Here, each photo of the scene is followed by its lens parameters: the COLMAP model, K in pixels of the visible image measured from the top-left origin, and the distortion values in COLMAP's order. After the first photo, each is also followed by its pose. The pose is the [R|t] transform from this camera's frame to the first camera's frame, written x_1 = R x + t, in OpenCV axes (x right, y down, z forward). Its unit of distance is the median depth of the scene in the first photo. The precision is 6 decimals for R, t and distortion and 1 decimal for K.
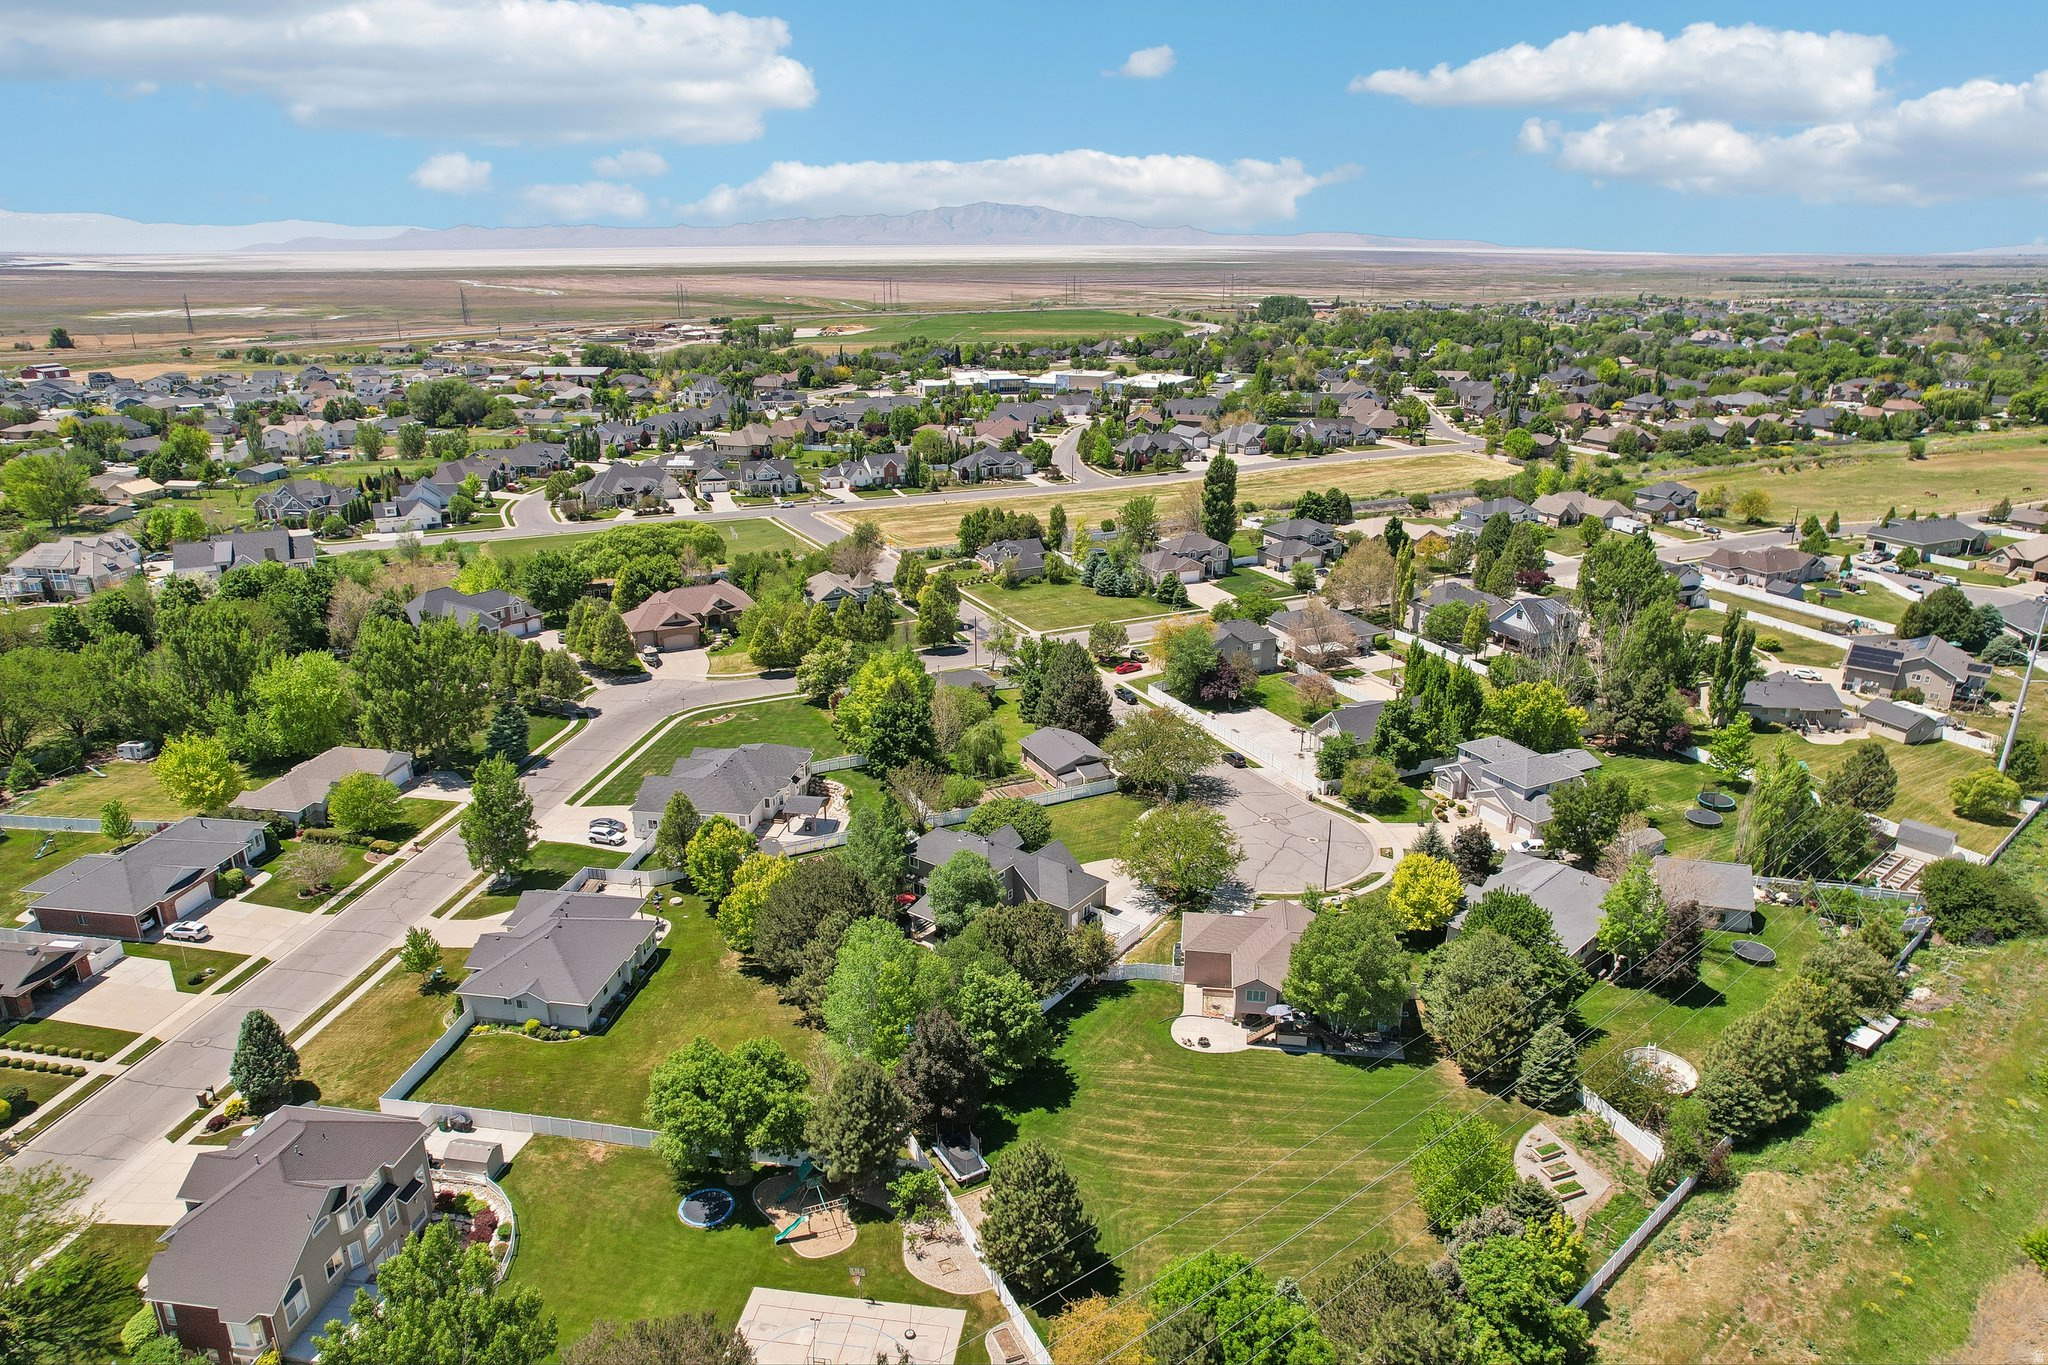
lens RADIAL K [[1311.6, 0, 1022.2], [0, 1311.6, 690.9], [0, 0, 1]] dist [-0.081715, 0.071959]
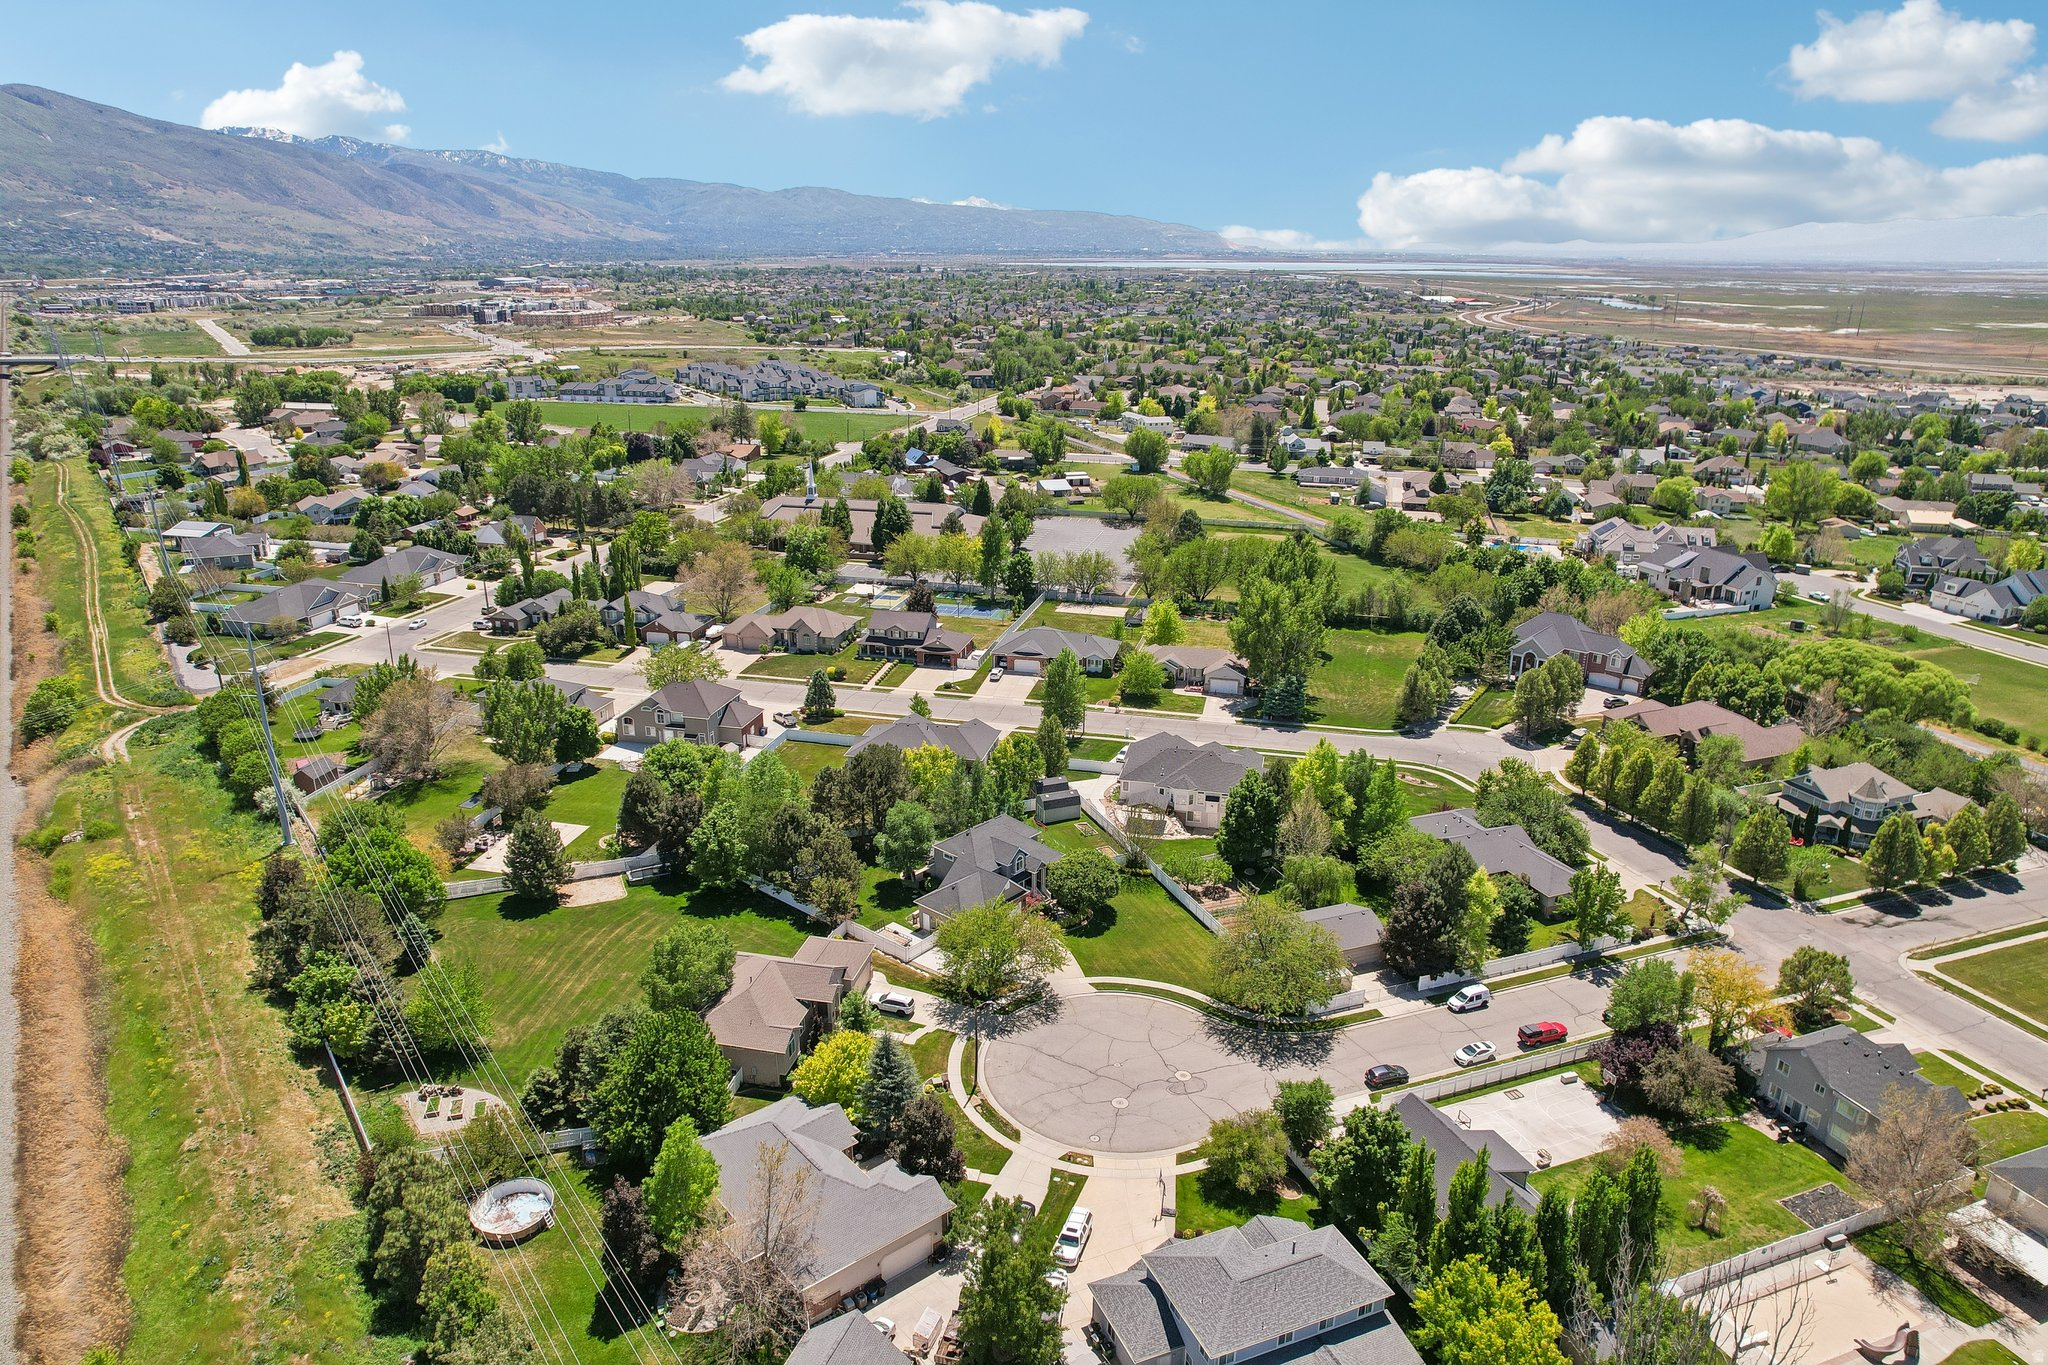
lens RADIAL K [[1311.6, 0, 1022.2], [0, 1311.6, 690.9], [0, 0, 1]] dist [-0.081715, 0.071959]
pose [[-0.075828, 0.324722, -0.942765, 0.679180], [-0.333750, 0.882686, 0.330872, -0.259148], [0.939607, 0.339738, 0.041444, 0.655351]]
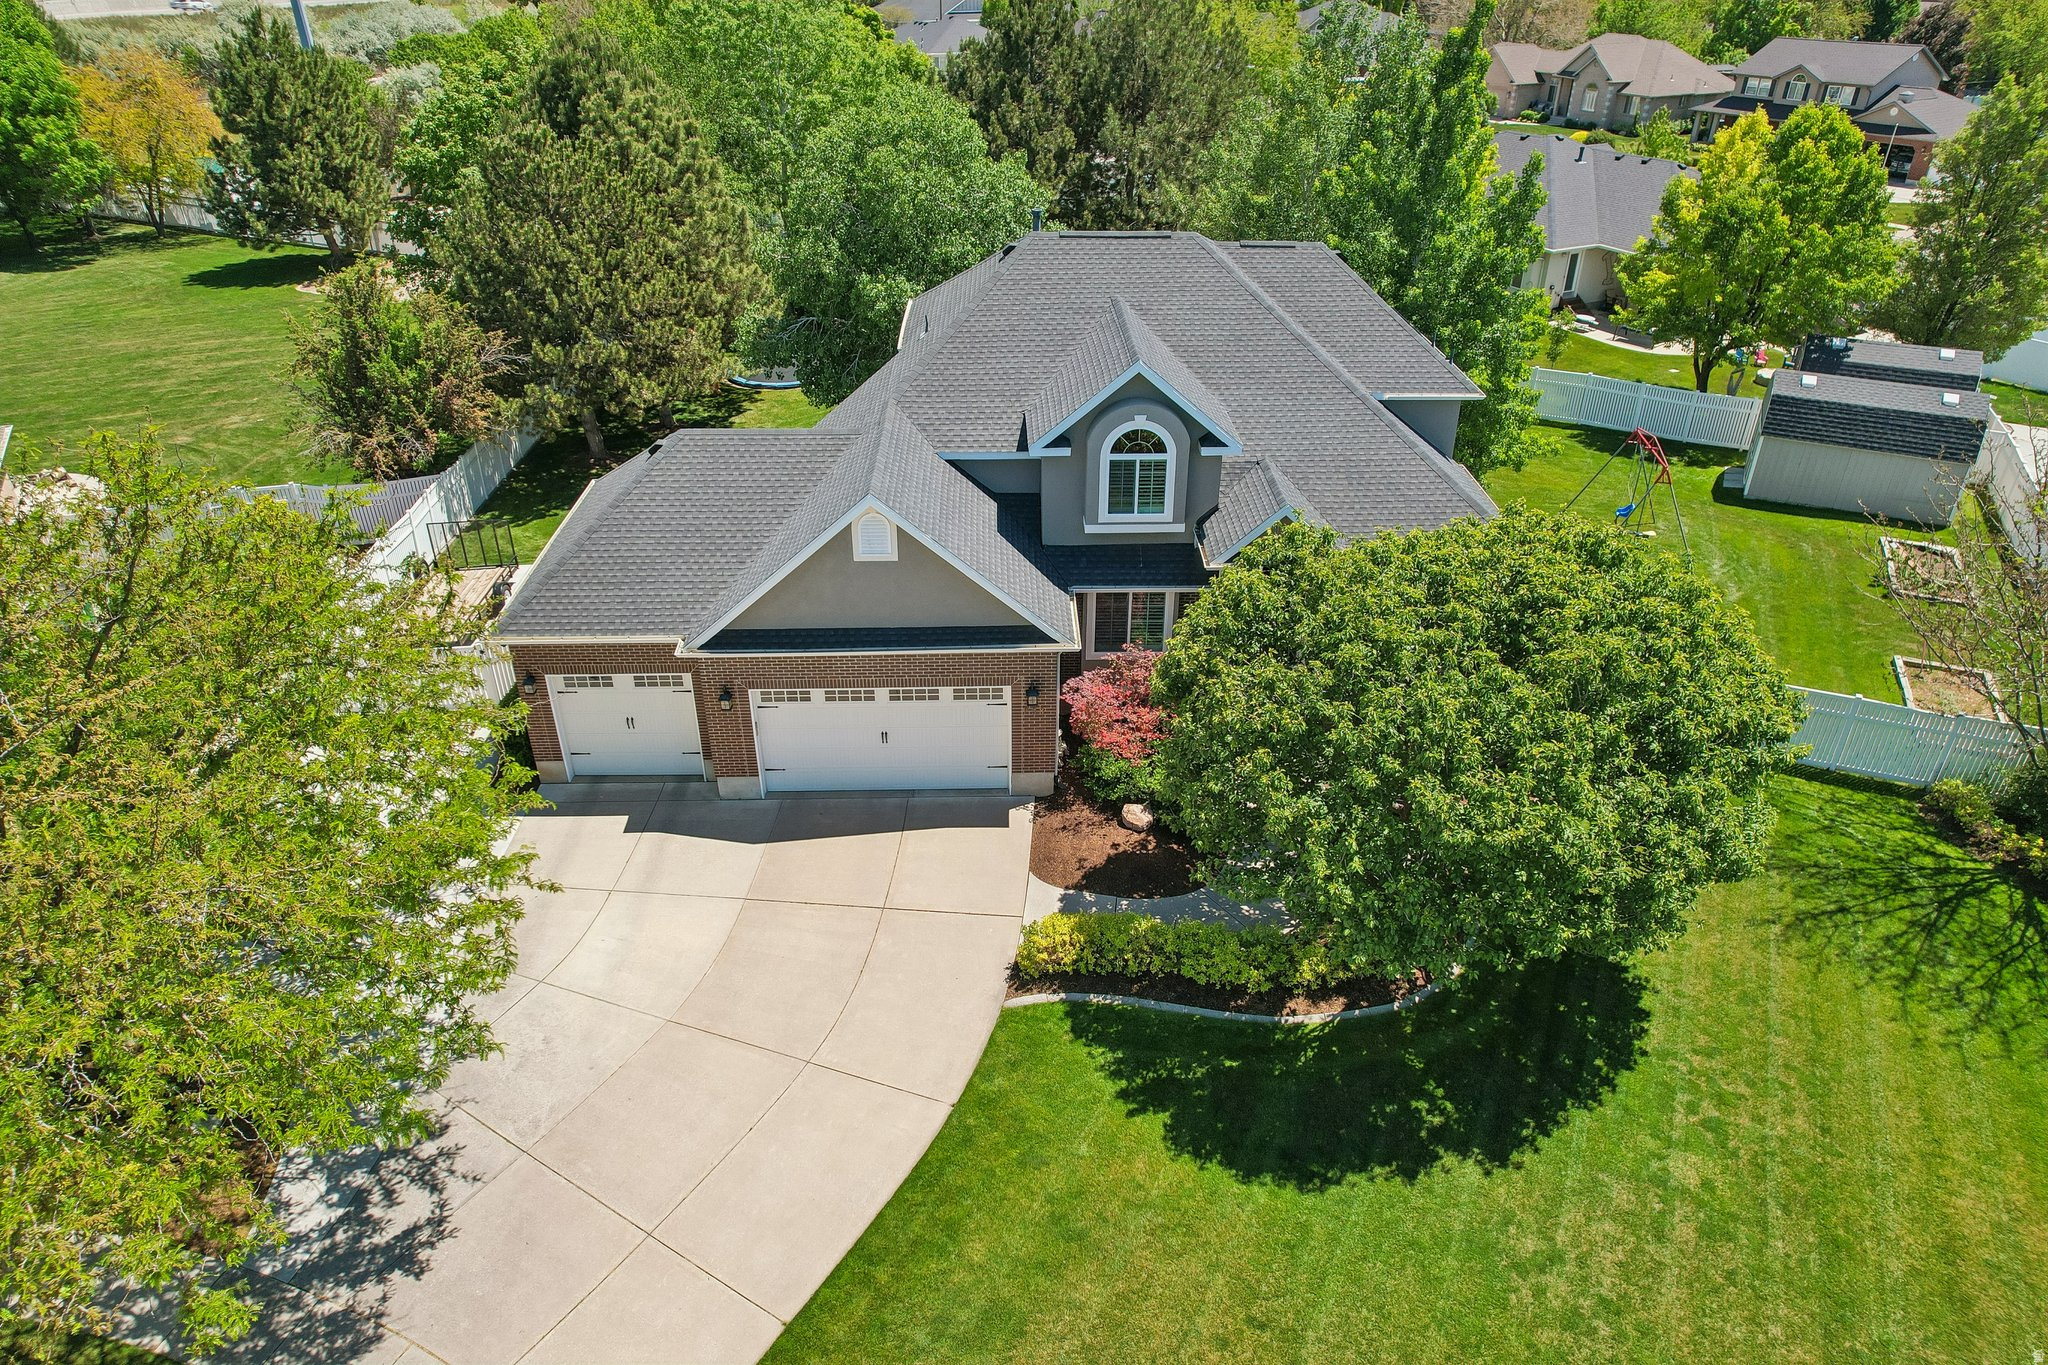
lens RADIAL K [[1311.6, 0, 1022.2], [0, 1311.6, 690.9], [0, 0, 1]] dist [-0.081715, 0.071959]
pose [[-0.785661, 0.314115, -0.532980, 0.072302], [-0.206080, 0.679429, 0.704207, 0.013200], [0.583324, 0.663104, -0.469068, 0.783325]]
